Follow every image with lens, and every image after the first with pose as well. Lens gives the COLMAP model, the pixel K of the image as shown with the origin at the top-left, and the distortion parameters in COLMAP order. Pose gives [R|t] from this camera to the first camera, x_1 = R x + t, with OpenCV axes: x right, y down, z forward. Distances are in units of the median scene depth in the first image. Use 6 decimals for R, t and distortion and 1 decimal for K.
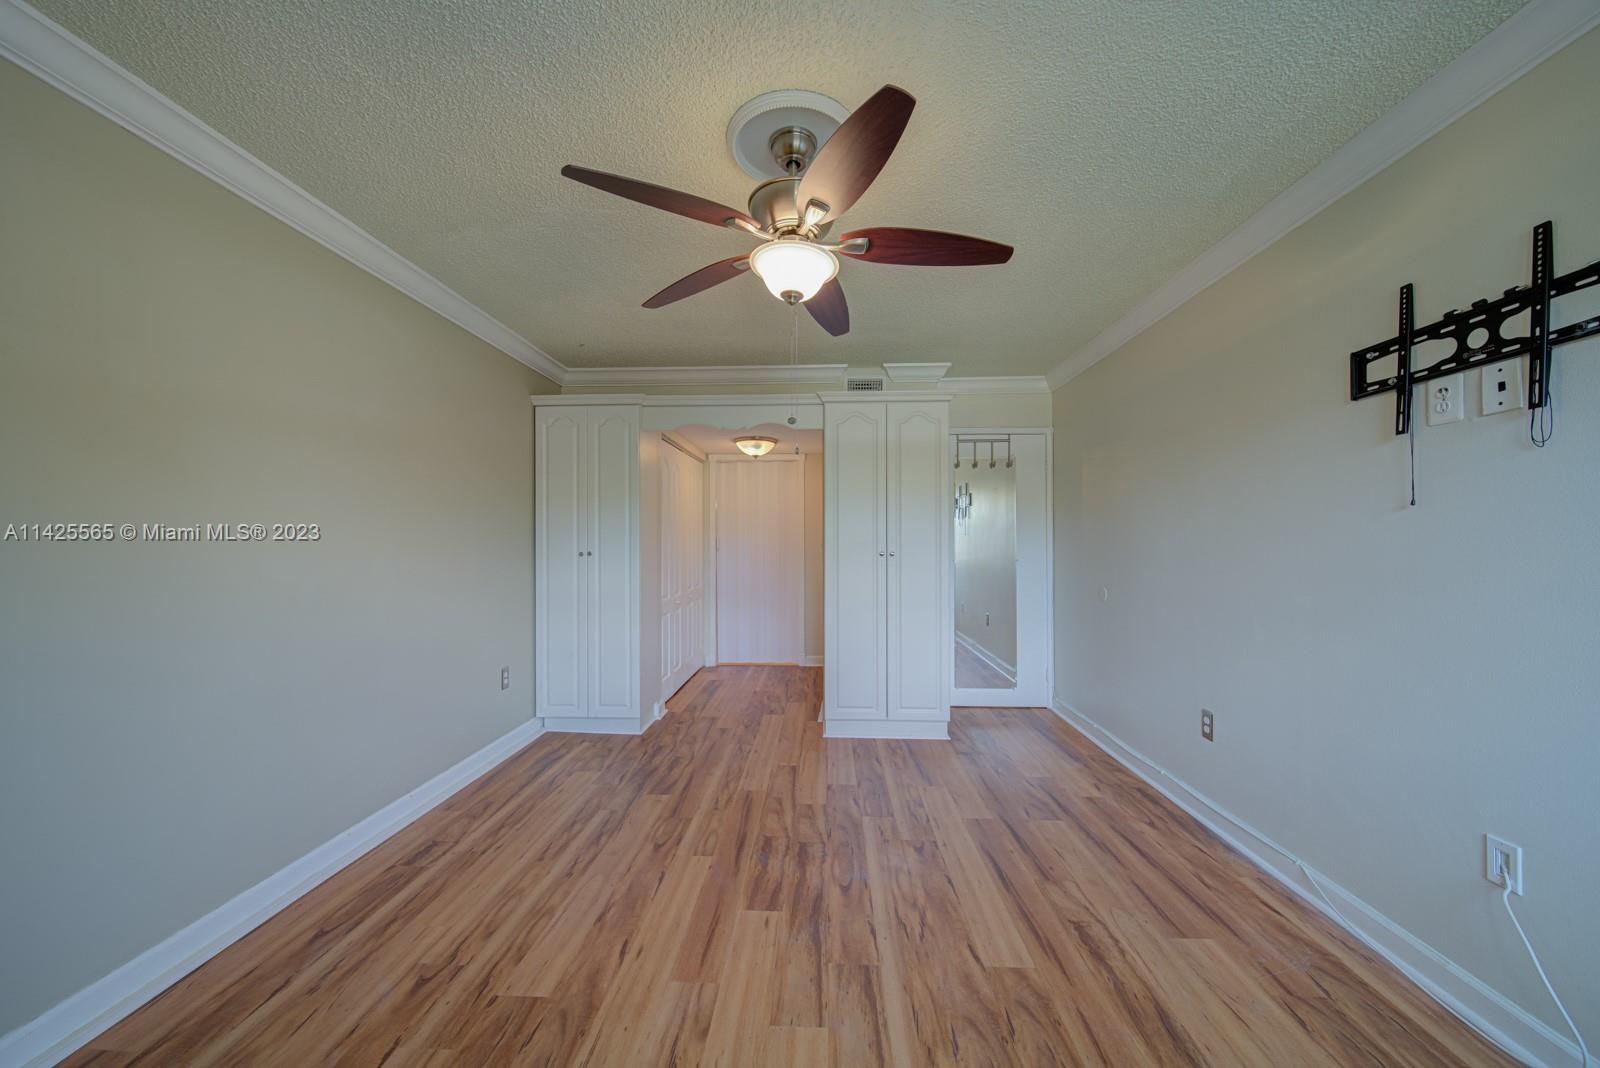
lens RADIAL K [[571.5, 0, 800.0], [0, 571.5, 534.0], [0, 0, 1]] dist [-0.002357, -0.000338]
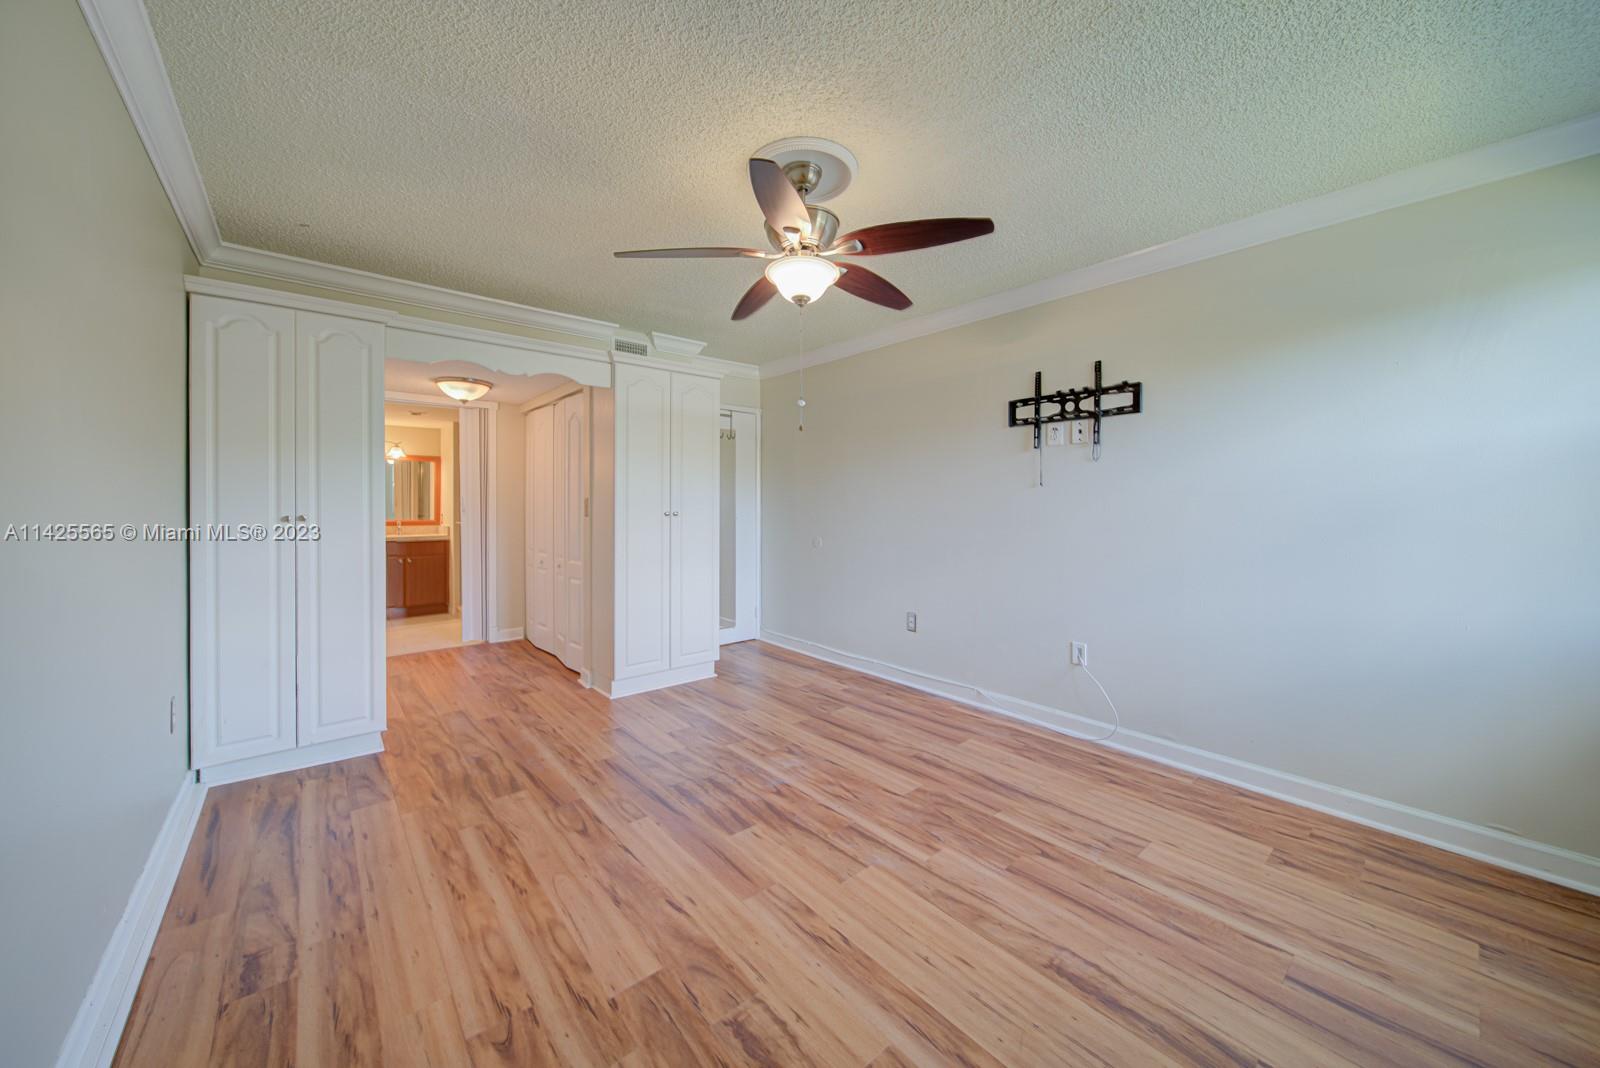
lens RADIAL K [[574.6, 0, 793.6], [0, 574.6, 499.1], [0, 0, 1]] dist [-0.001617, -0.000229]
pose [[0.733880, 0.006193, 0.679250, -0.694526], [-0.012286, 0.999916, 0.004158, -0.000628], [-0.679168, -0.011397, 0.733895, 0.097133]]
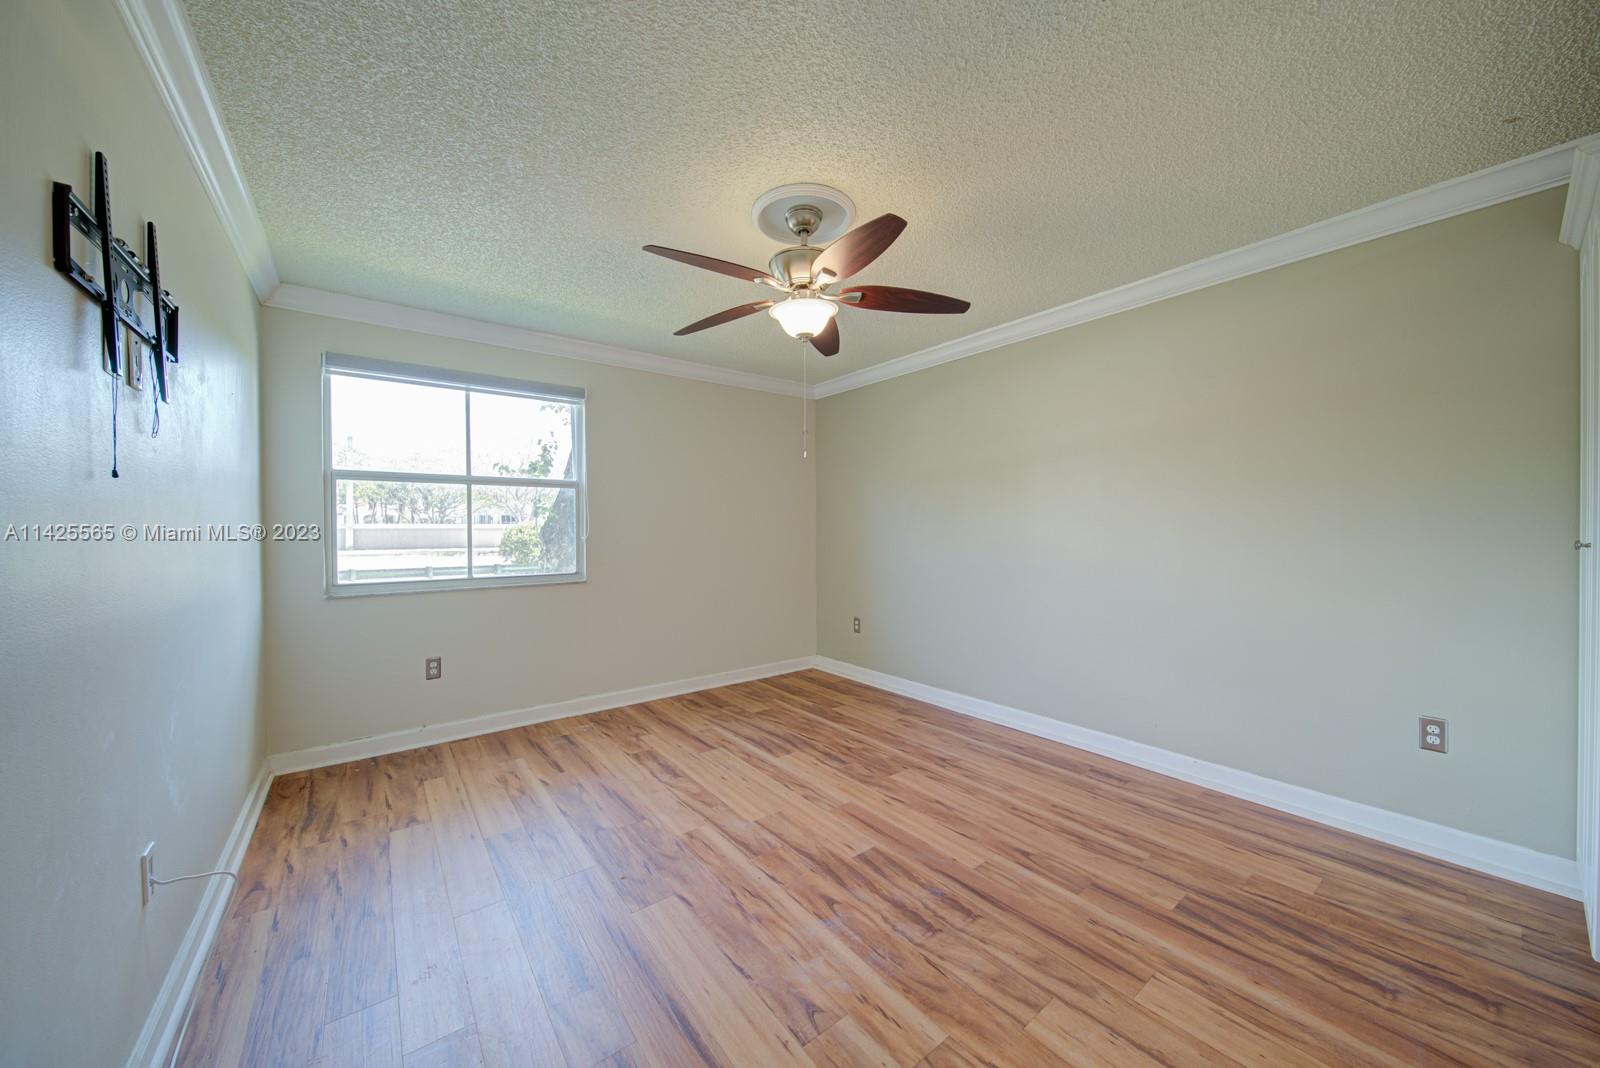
lens RADIAL K [[571.5, 0, 800.0], [0, 571.5, 534.0], [0, 0, 1]] dist [-0.002357, -0.000338]
pose [[-0.769630, 0.013255, -0.638352, 0.673790], [0.017094, 0.999854, 0.000152, 0.025870], [0.638261, -0.010796, -0.769744, 1.625362]]
